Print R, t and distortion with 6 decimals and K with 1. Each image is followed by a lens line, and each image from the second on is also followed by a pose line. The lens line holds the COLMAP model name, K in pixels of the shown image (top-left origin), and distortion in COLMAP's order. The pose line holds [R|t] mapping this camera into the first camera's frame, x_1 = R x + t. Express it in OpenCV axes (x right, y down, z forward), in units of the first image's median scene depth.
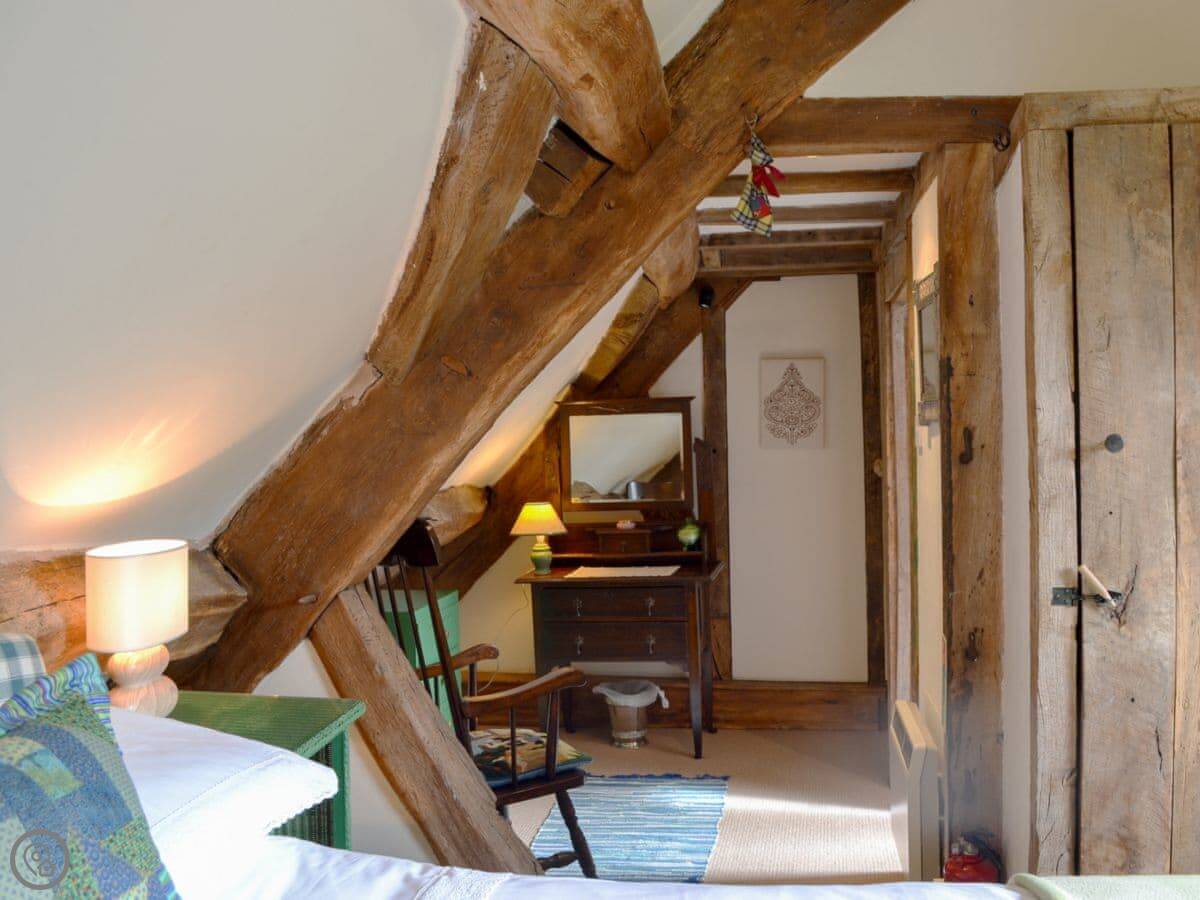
lens RADIAL K [[1107.9, 0, 597.6], [0, 1107.9, 451.3], [0, 0, 1]] dist [-0.068718, 0.000000]
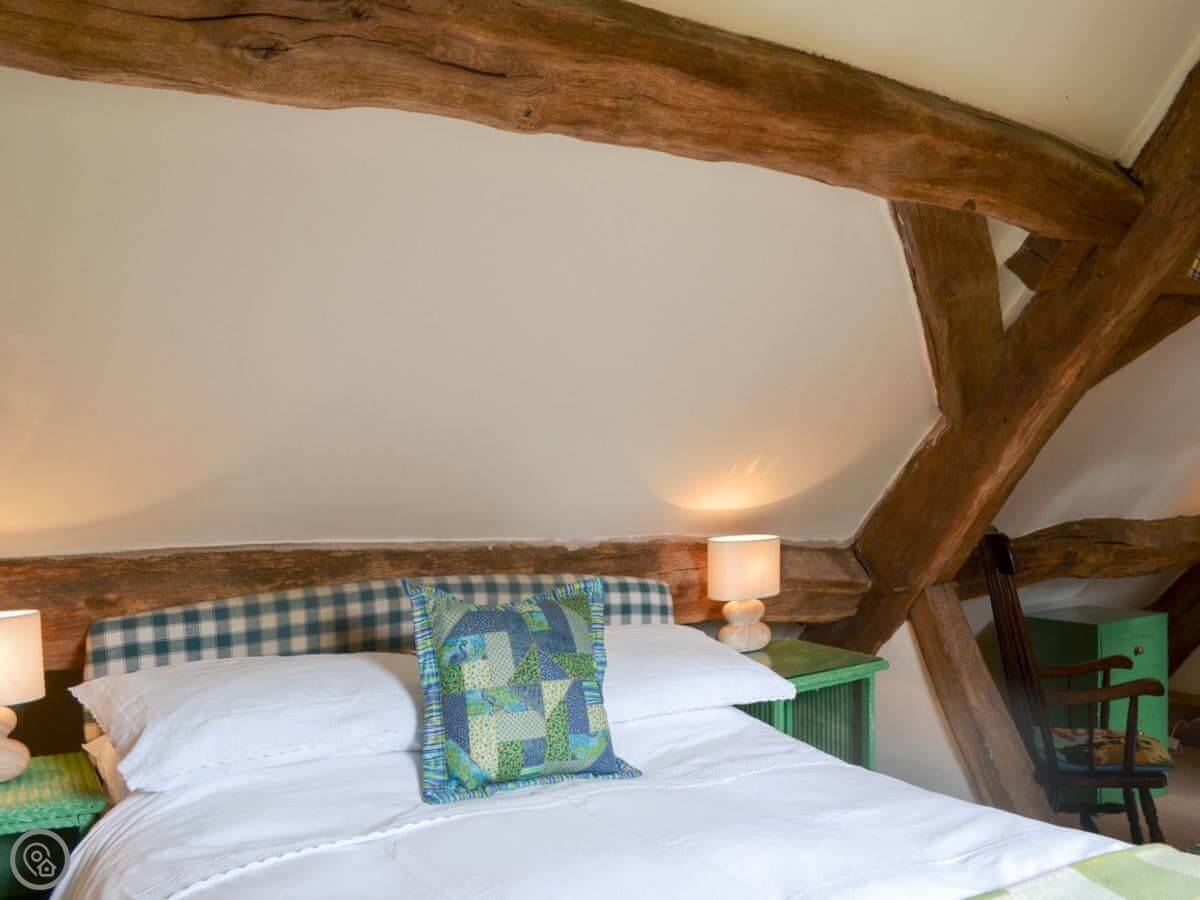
lens RADIAL K [[1107.9, 0, 604.6], [0, 1107.9, 450.6], [0, 0, 1]] dist [-0.068718, 0.000000]
pose [[0.628865, -0.004534, -0.777501, 0.572912], [-0.015763, 0.999703, -0.018579, -0.004657], [0.777355, 0.023940, 0.628607, -0.137563]]
